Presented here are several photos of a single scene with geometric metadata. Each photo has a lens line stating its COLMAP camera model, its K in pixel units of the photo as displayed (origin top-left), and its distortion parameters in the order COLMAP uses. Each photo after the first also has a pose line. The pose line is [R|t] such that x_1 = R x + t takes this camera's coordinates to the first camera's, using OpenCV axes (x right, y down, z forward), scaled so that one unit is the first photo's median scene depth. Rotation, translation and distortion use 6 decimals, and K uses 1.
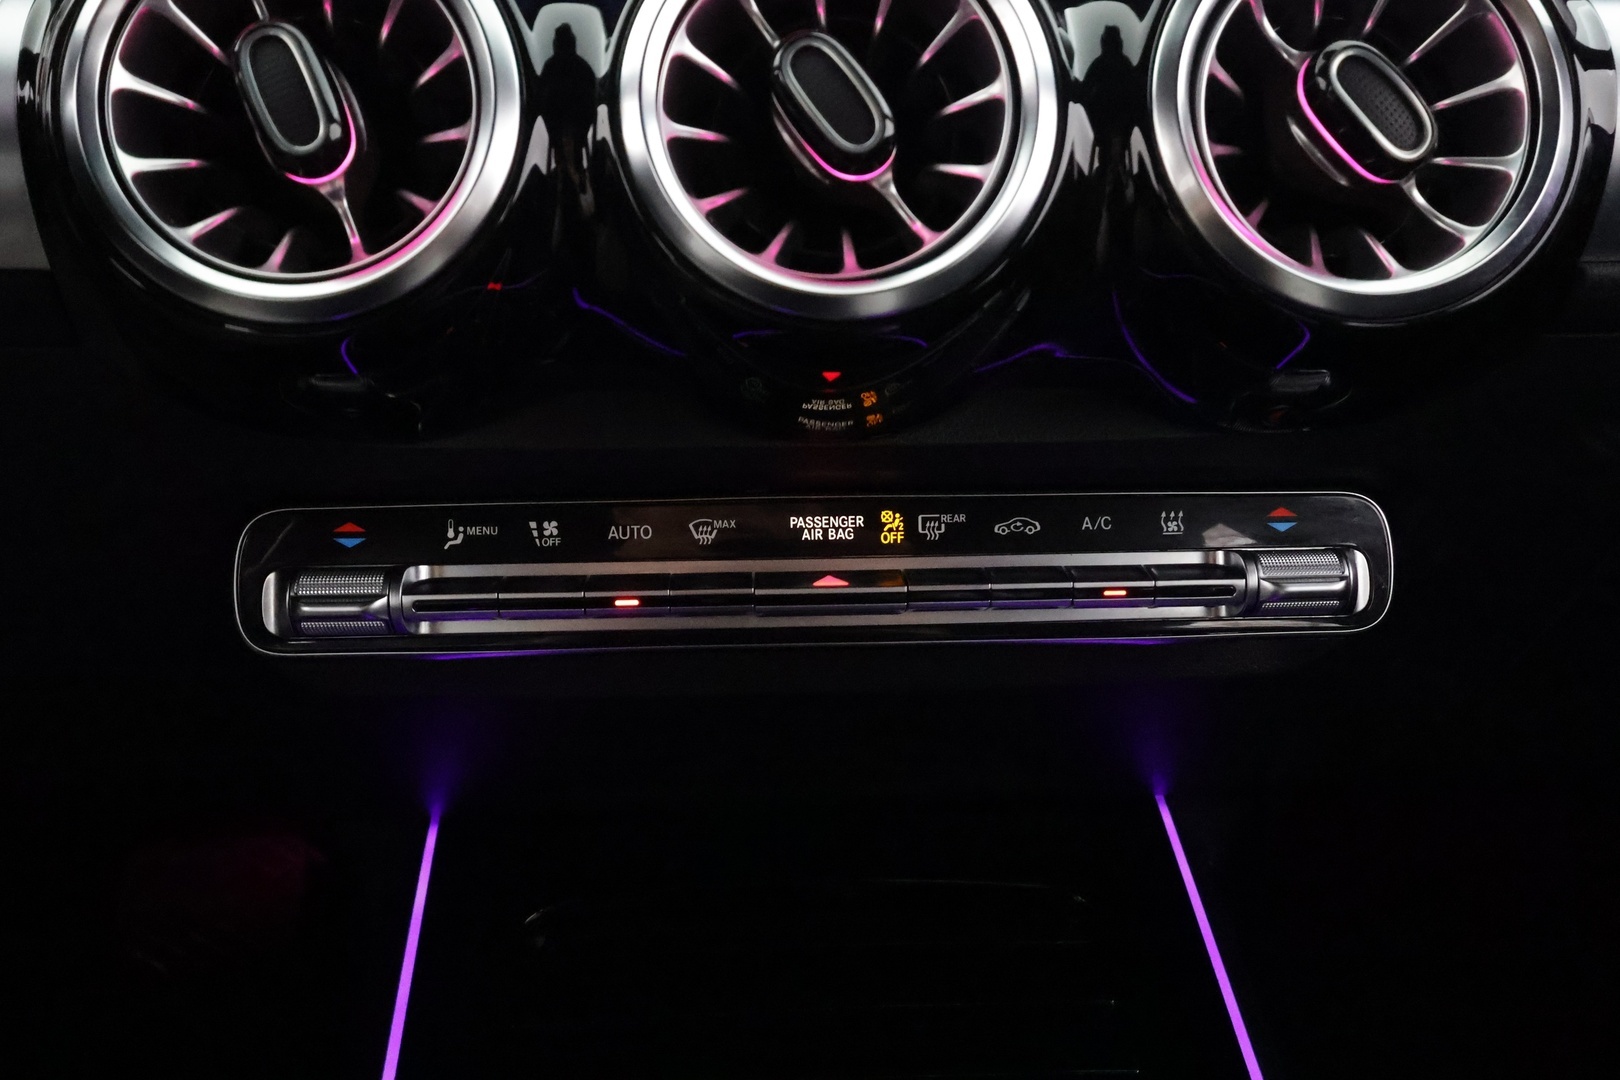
lens RADIAL K [[1296.6, 0, 809.6], [0, 1296.6, 520.1], [0, 0, 1]] dist [0.010397, -0.003015]
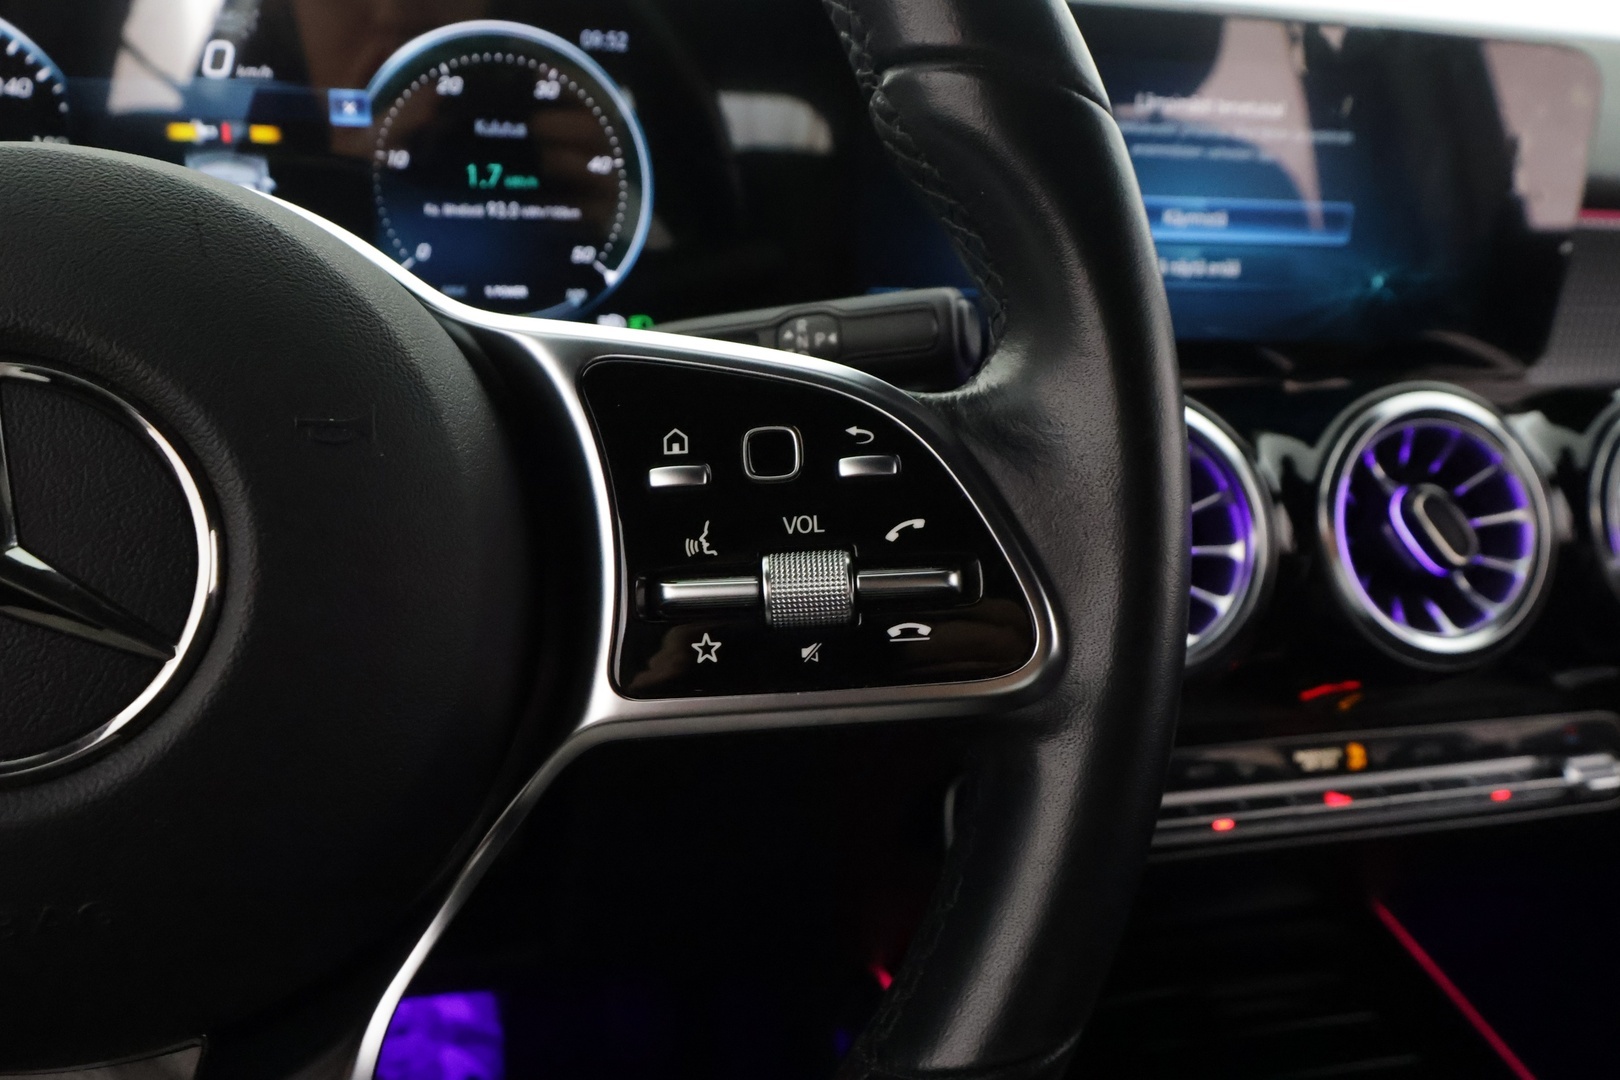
lens RADIAL K [[1296.6, 0, 809.6], [0, 1296.6, 520.1], [0, 0, 1]] dist [0.010397, -0.003015]
pose [[0.977244, -0.021599, 0.211016, -0.872795], [0.028837, 0.999095, -0.031282, -0.240404], [-0.210149, 0.036656, 0.976982, -0.331750]]
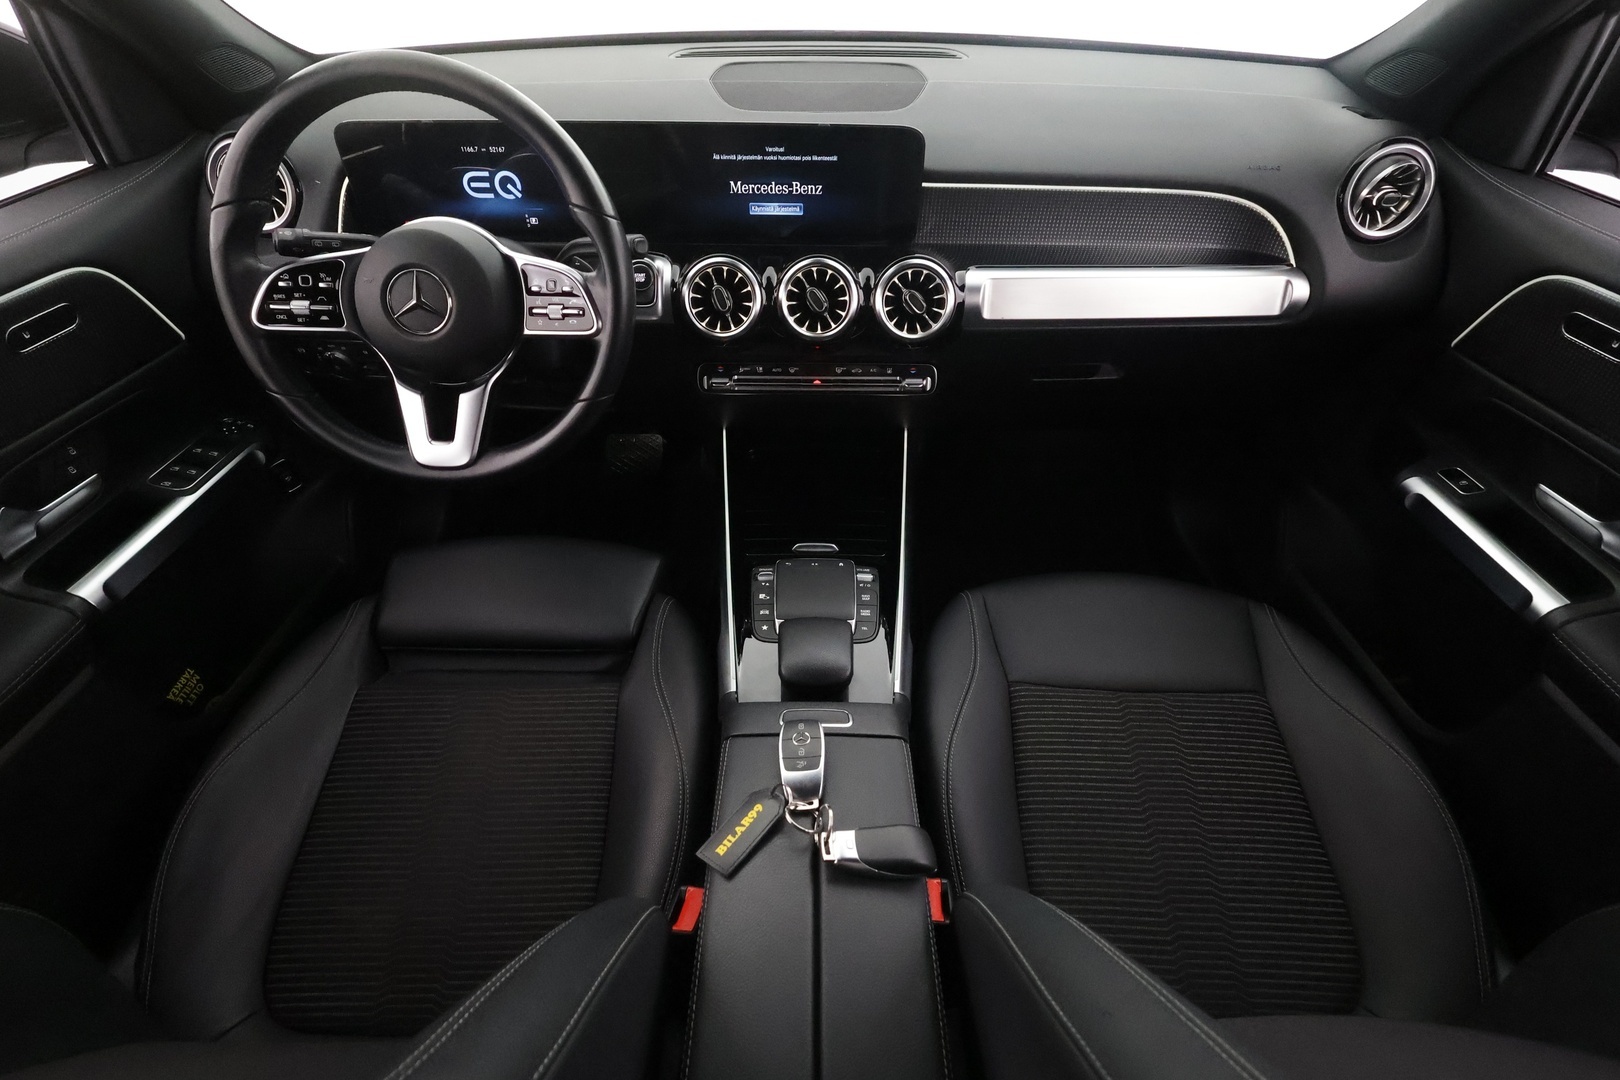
lens RADIAL K [[772.7, 0, 810.0], [0, 772.7, 540.0], [0, 0, 1]] dist [0.003353, 0.001149]
pose [[0.998204, 0.039441, -0.045085, 0.143115], [-0.021759, 0.939976, 0.340545, -0.385655], [0.055810, -0.338953, 0.939147, -1.959796]]
